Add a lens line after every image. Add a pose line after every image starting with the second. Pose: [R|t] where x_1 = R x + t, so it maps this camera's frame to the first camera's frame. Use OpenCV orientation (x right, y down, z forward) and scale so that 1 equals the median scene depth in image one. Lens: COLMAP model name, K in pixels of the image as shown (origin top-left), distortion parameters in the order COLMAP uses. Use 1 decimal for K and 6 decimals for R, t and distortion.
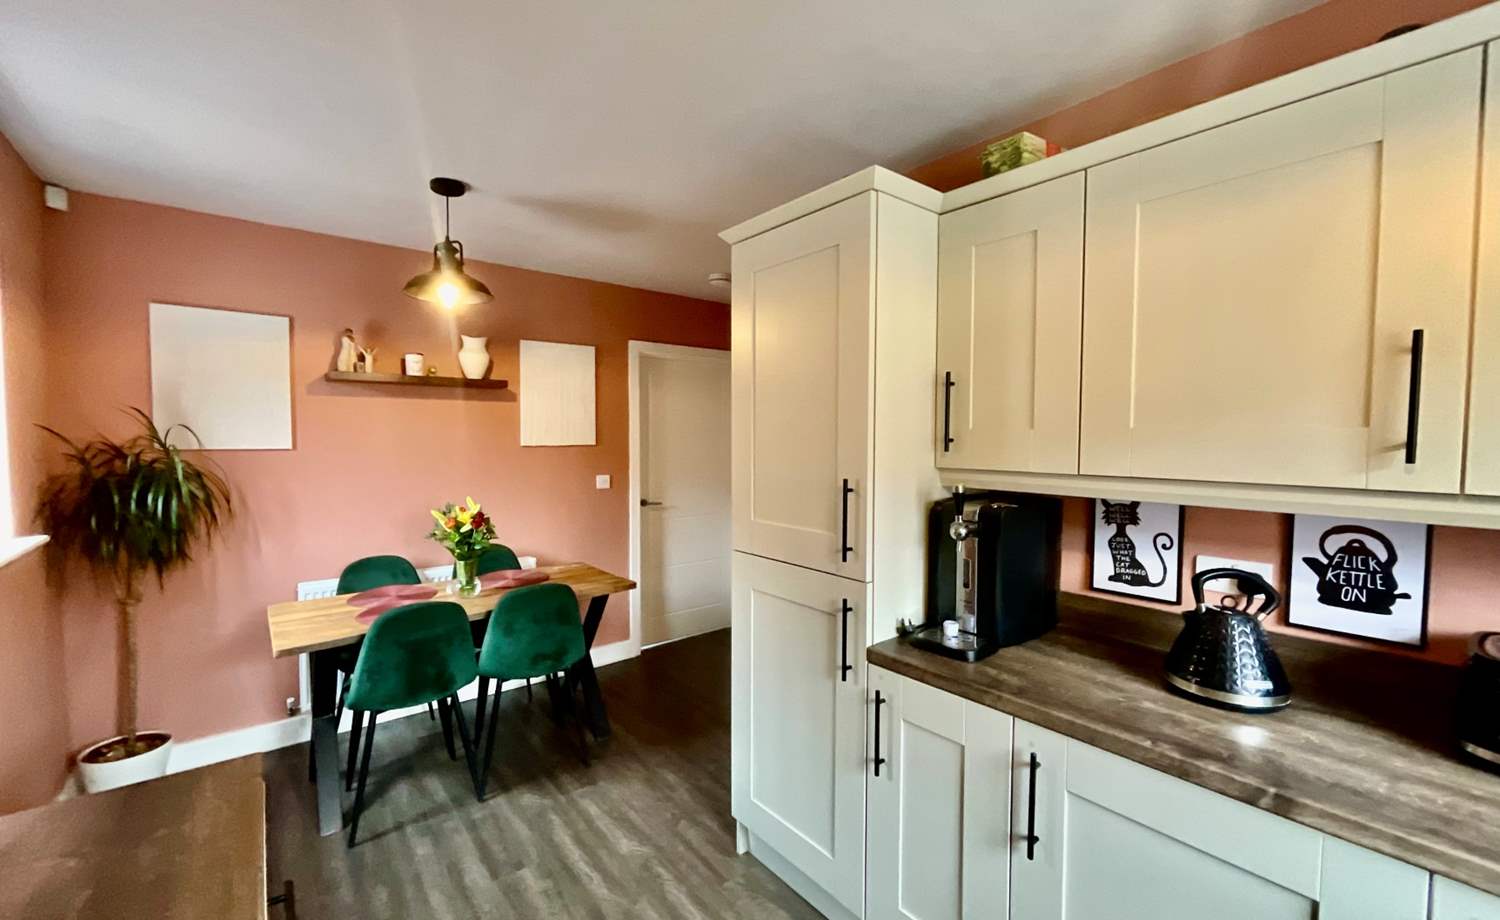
lens RADIAL K [[606.5, 0, 750.0], [0, 606.5, 460.0], [0, 0, 1]] dist [0.003014, -0.000567]
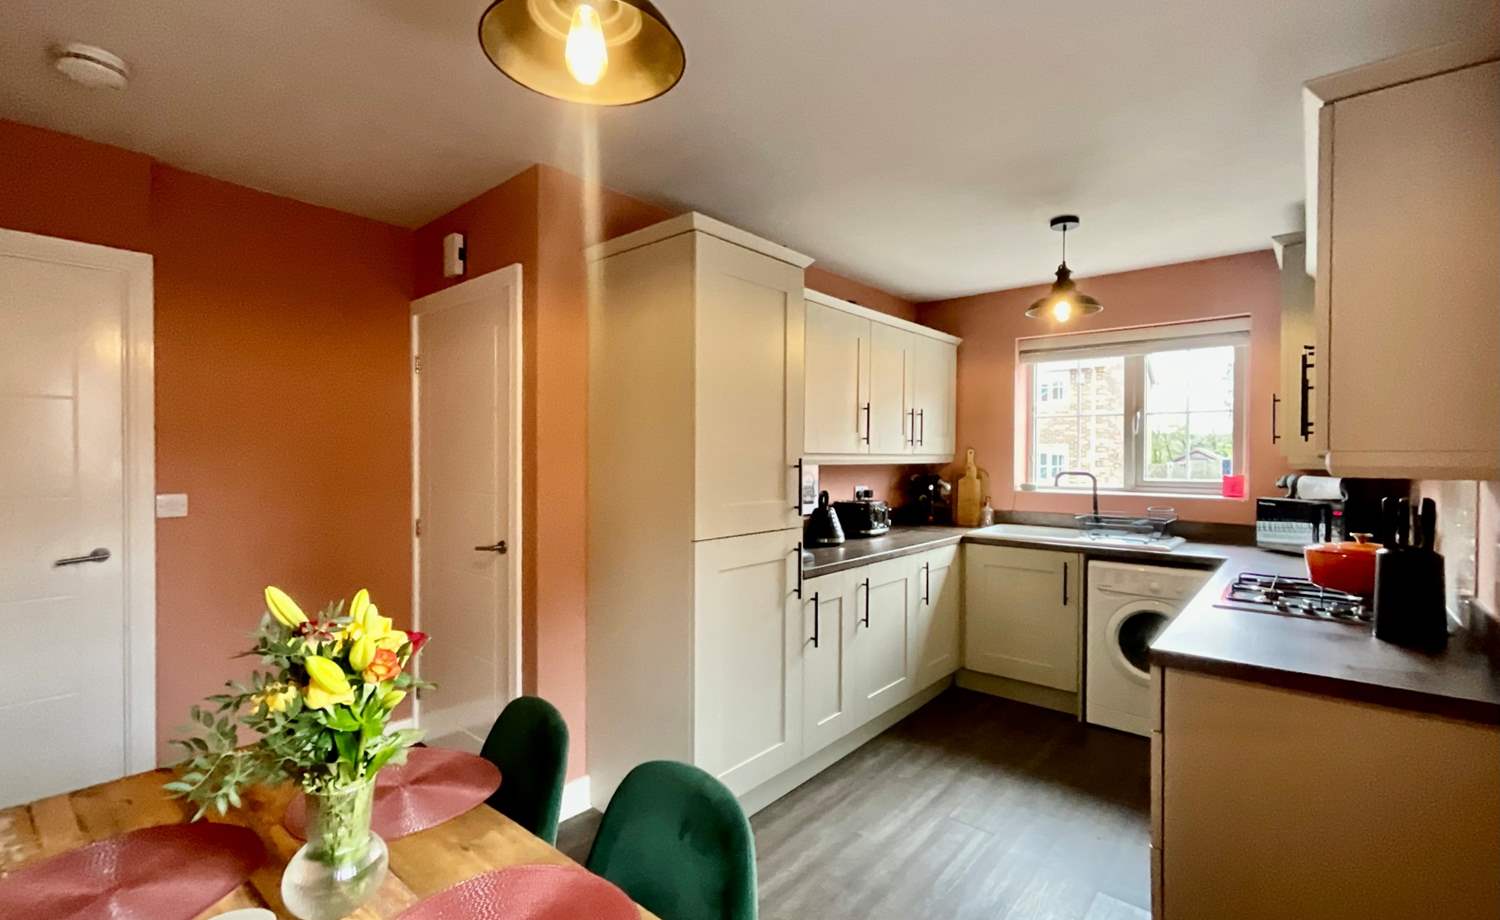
lens RADIAL K [[651.3, 0, 755.6], [0, 651.3, 461.7], [0, 0, 1]] dist [-0.004559, -0.000135]
pose [[-0.179931, -0.013921, 0.983581, -0.924777], [0.035648, 0.999151, 0.020662, 0.002160], [-0.983033, 0.038781, -0.179282, 0.947849]]
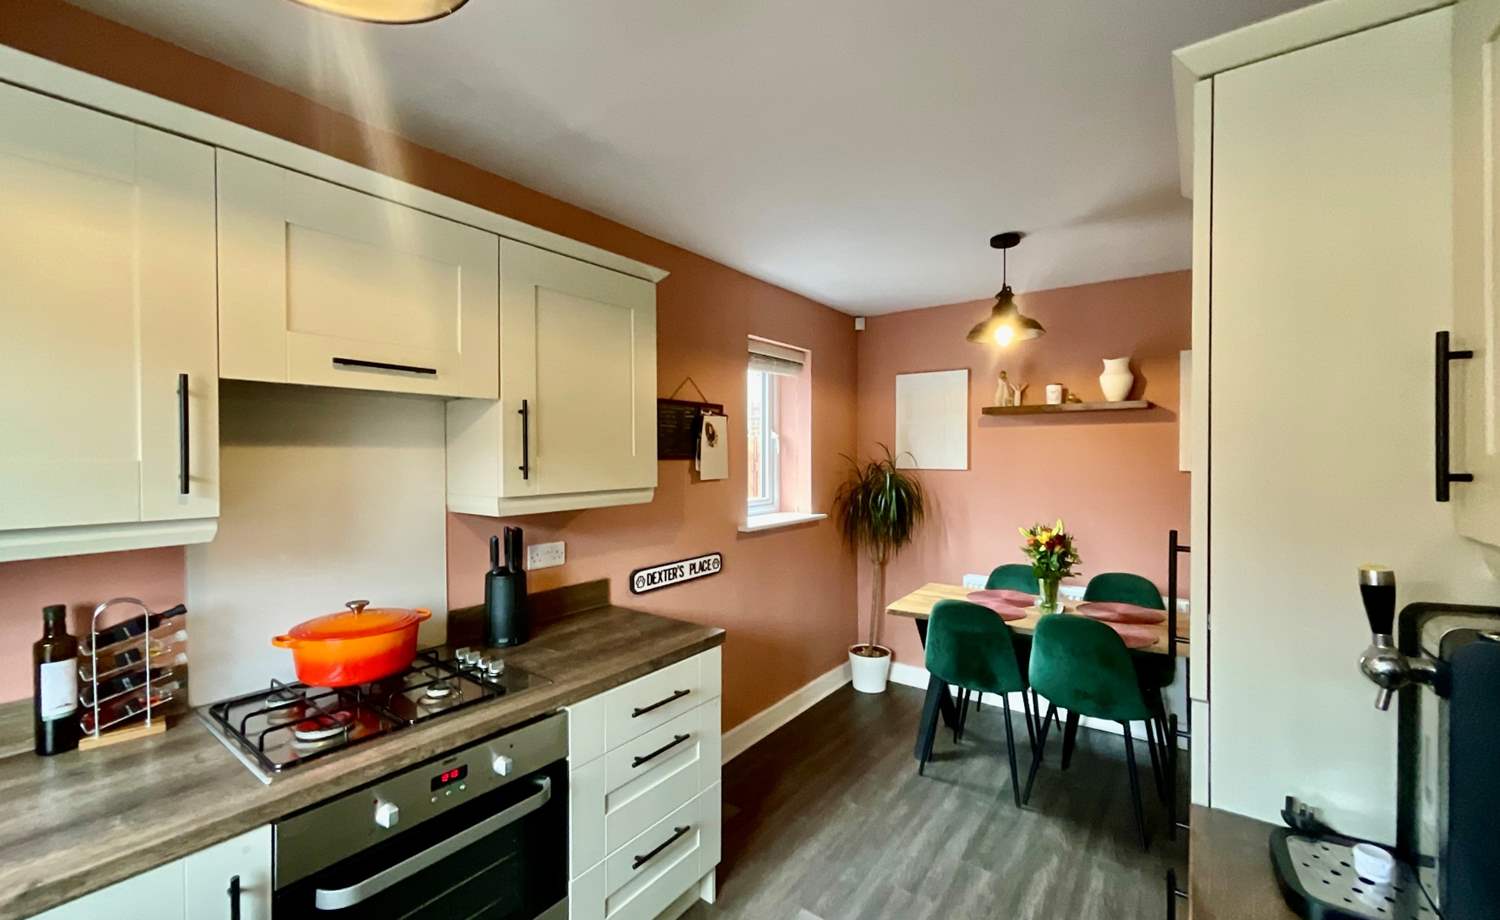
lens RADIAL K [[606.5, 0, 750.0], [0, 606.5, 460.0], [0, 0, 1]] dist [0.003014, -0.000567]
pose [[0.255642, 0.004105, -0.966763, 0.452637], [-0.037555, 0.999278, -0.005688, -0.016154], [0.966042, 0.037761, 0.255611, 0.255054]]
